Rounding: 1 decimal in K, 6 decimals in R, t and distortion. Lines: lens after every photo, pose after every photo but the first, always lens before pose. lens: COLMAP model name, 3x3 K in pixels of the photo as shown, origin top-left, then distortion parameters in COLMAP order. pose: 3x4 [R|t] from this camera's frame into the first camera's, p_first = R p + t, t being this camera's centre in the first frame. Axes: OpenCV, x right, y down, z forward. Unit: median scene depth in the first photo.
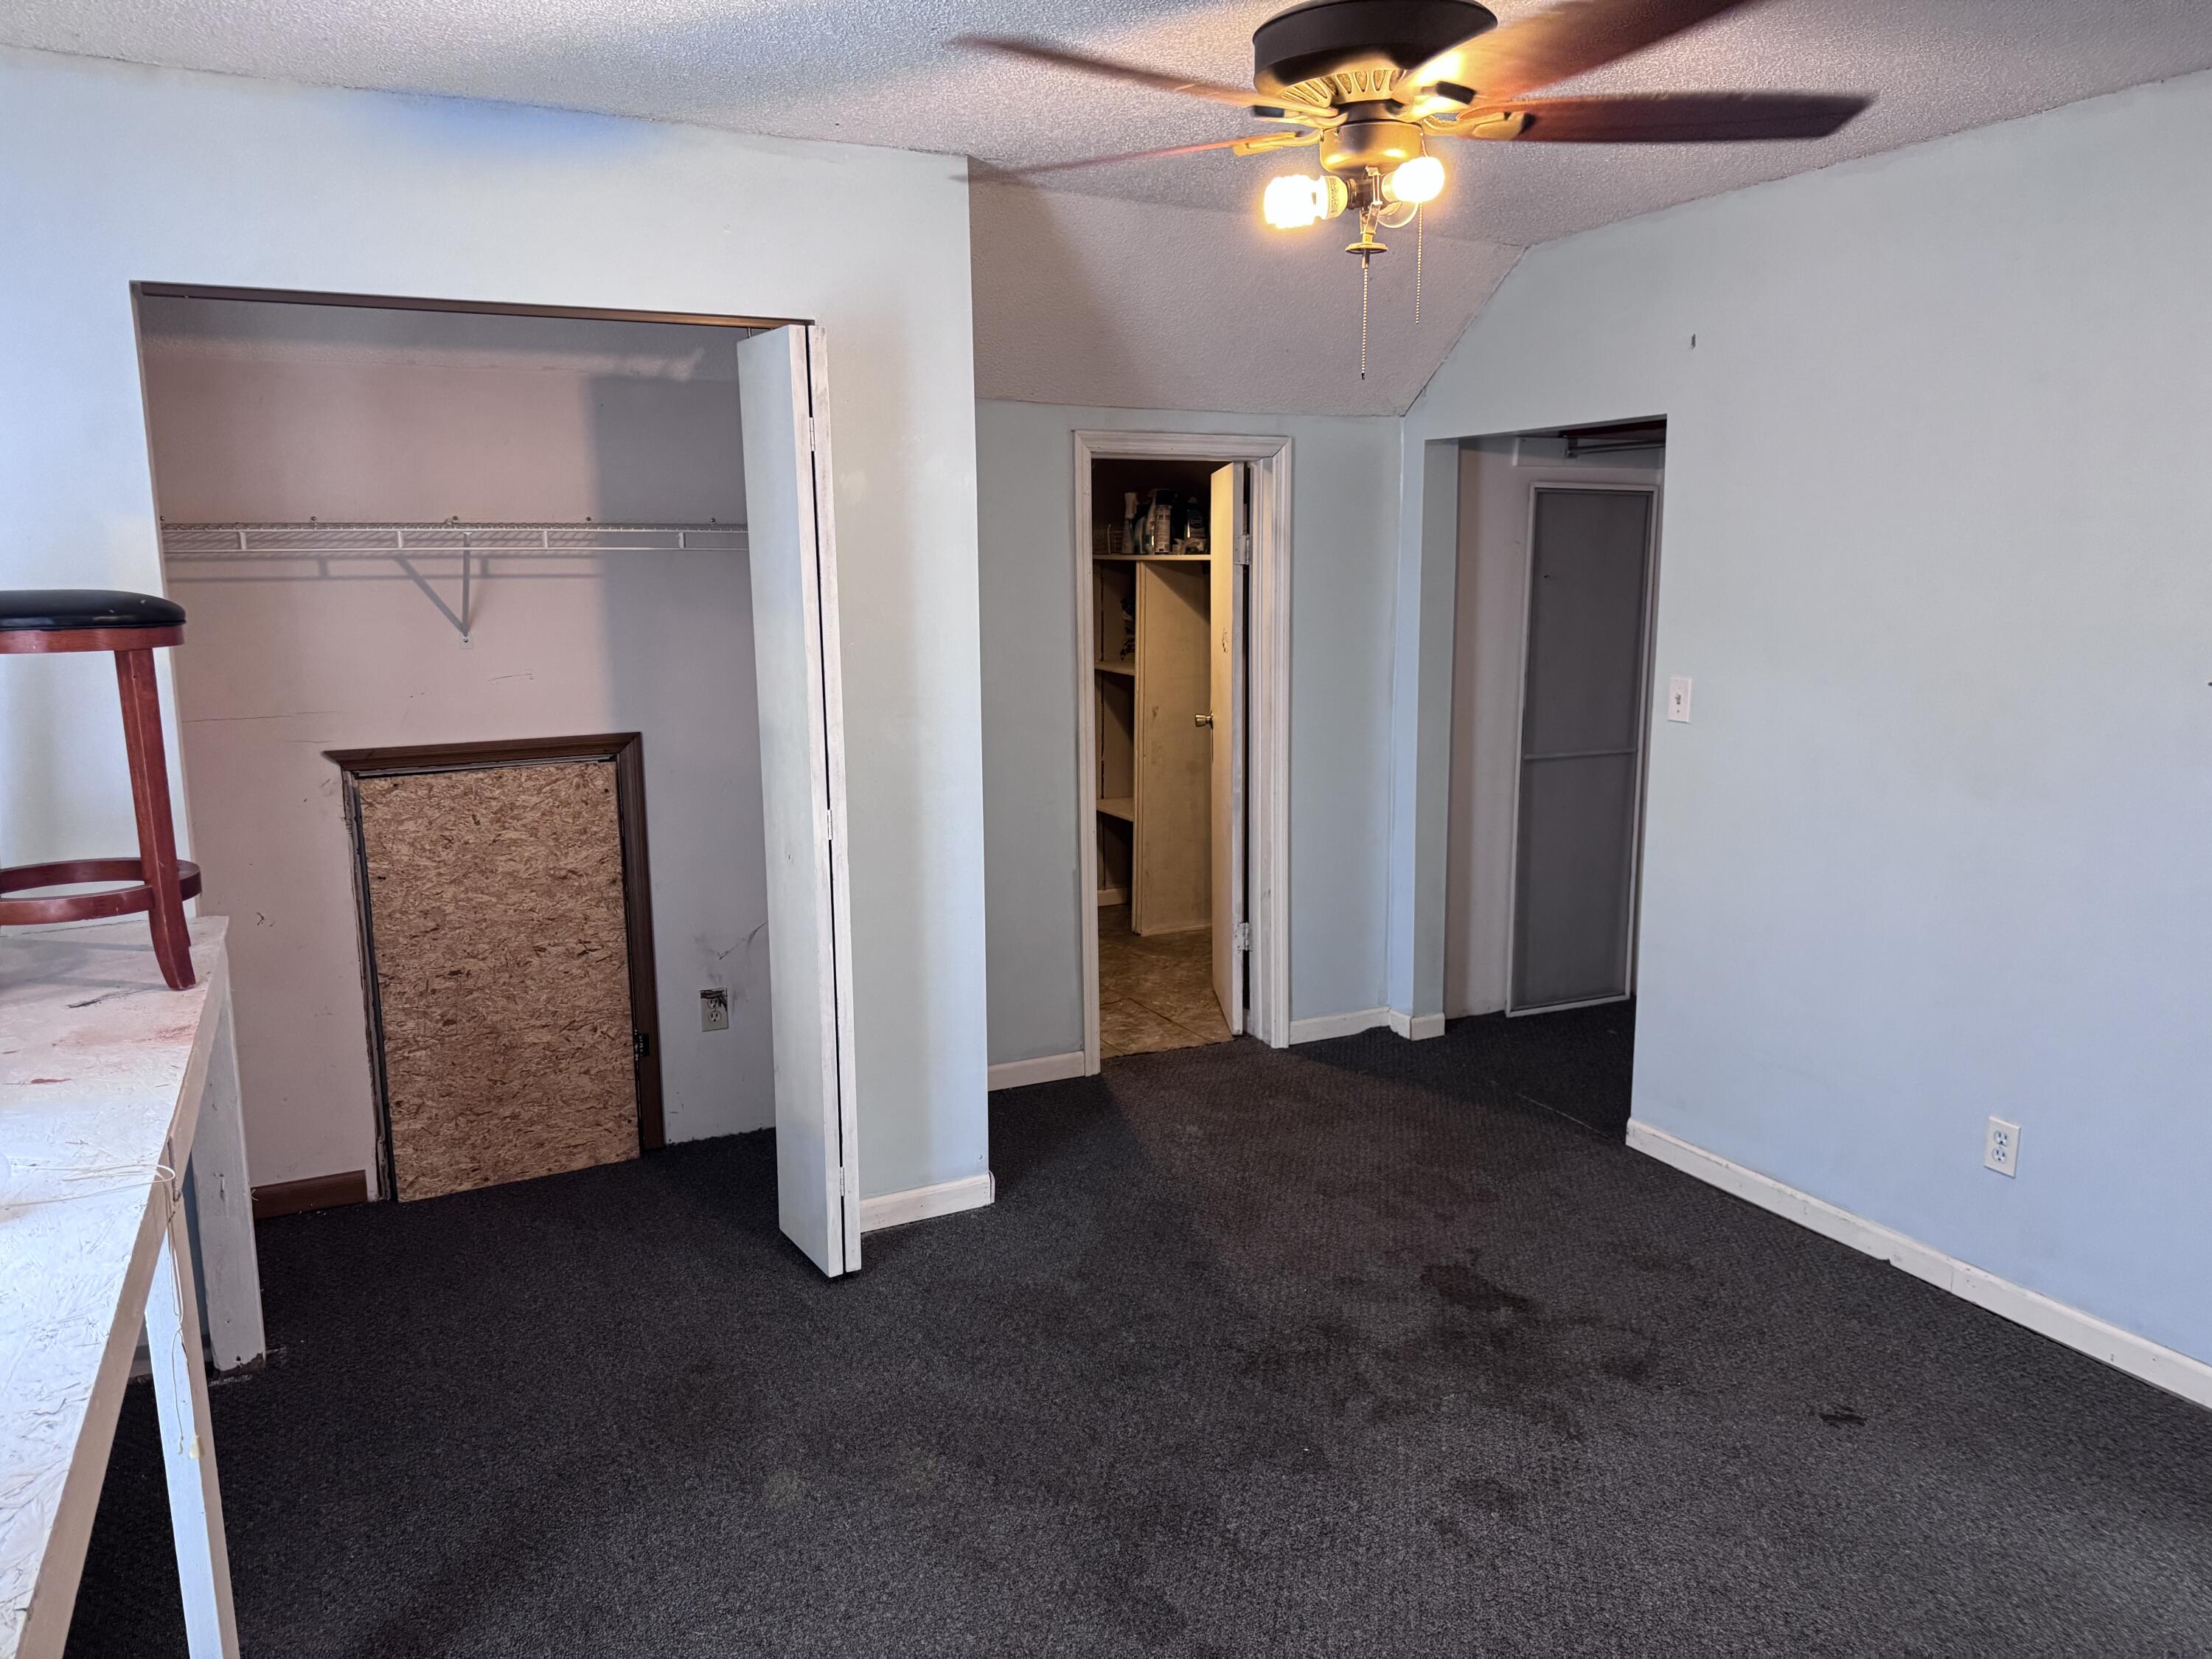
lens RADIAL K [[1536.0, 0, 1103.4], [0, 1536.0, 832.8], [0, 0, 1]] dist [0.112935, -0.162036]
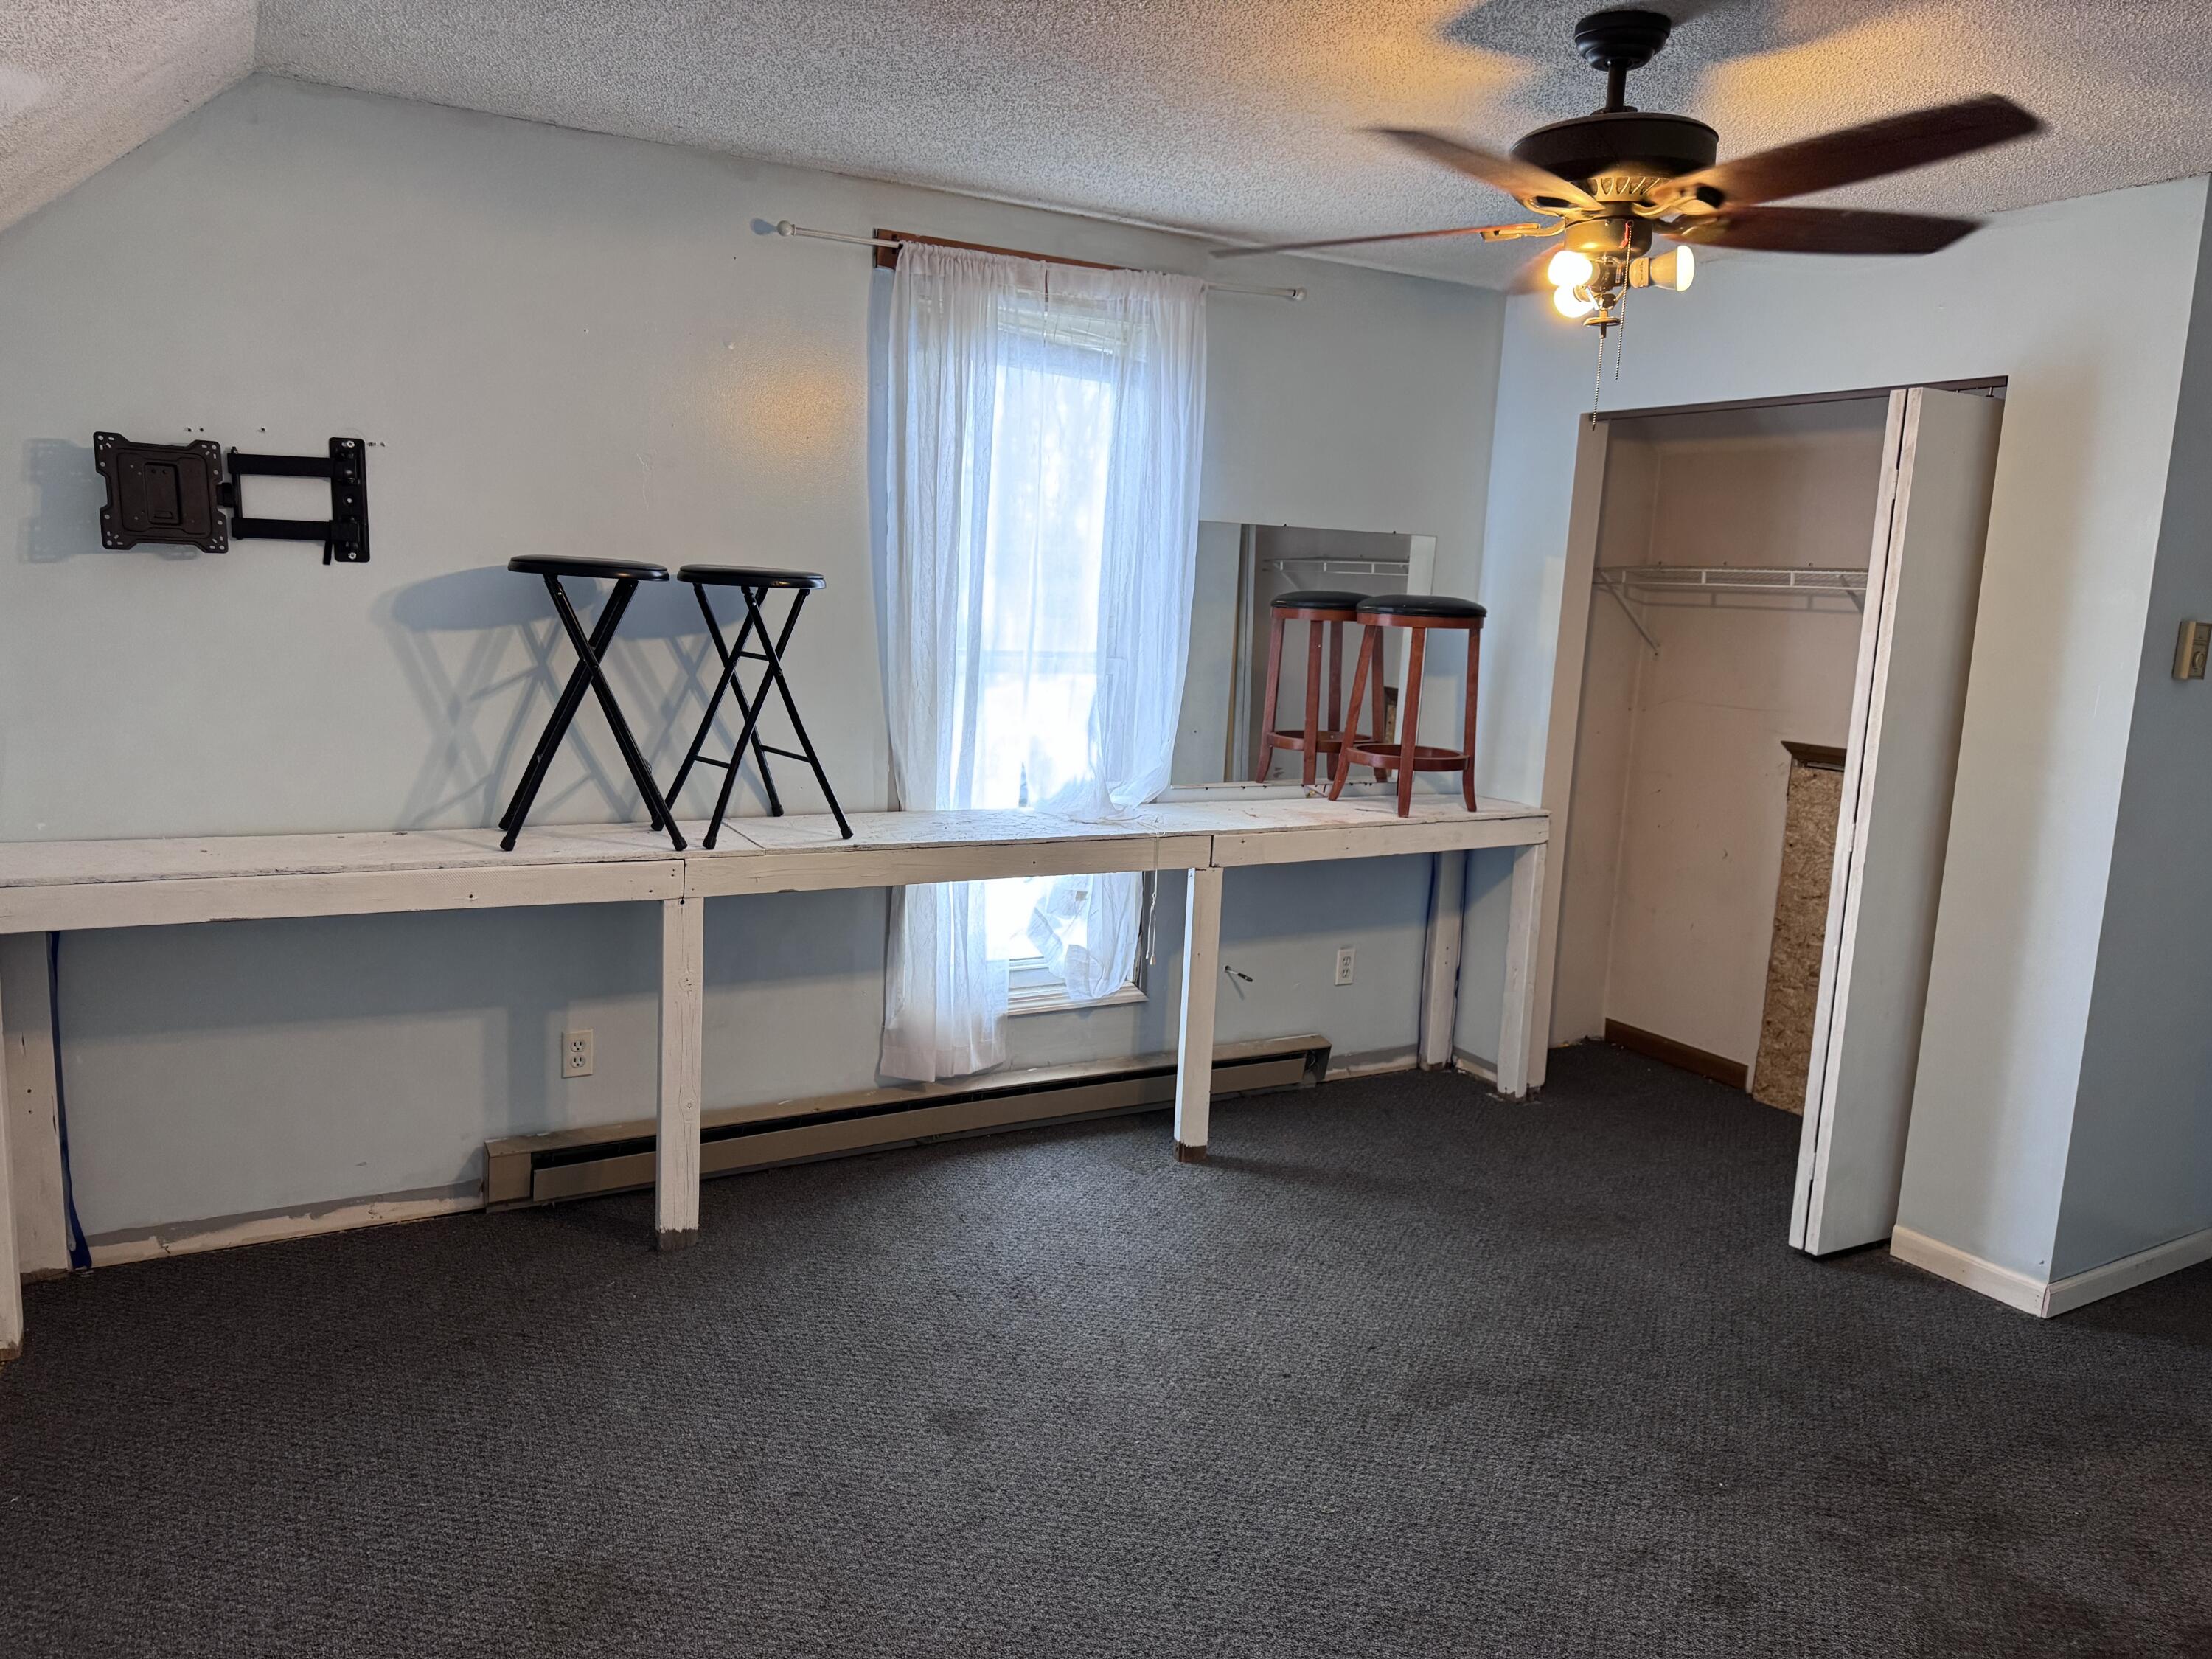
lens RADIAL K [[1536.0, 0, 1103.4], [0, 1536.0, 832.8], [0, 0, 1]] dist [0.112935, -0.162036]
pose [[0.073780, 0.174027, -0.981973, 0.827511], [-0.219859, 0.963269, 0.154193, -0.059350], [0.972738, 0.204520, 0.109331, 0.346061]]
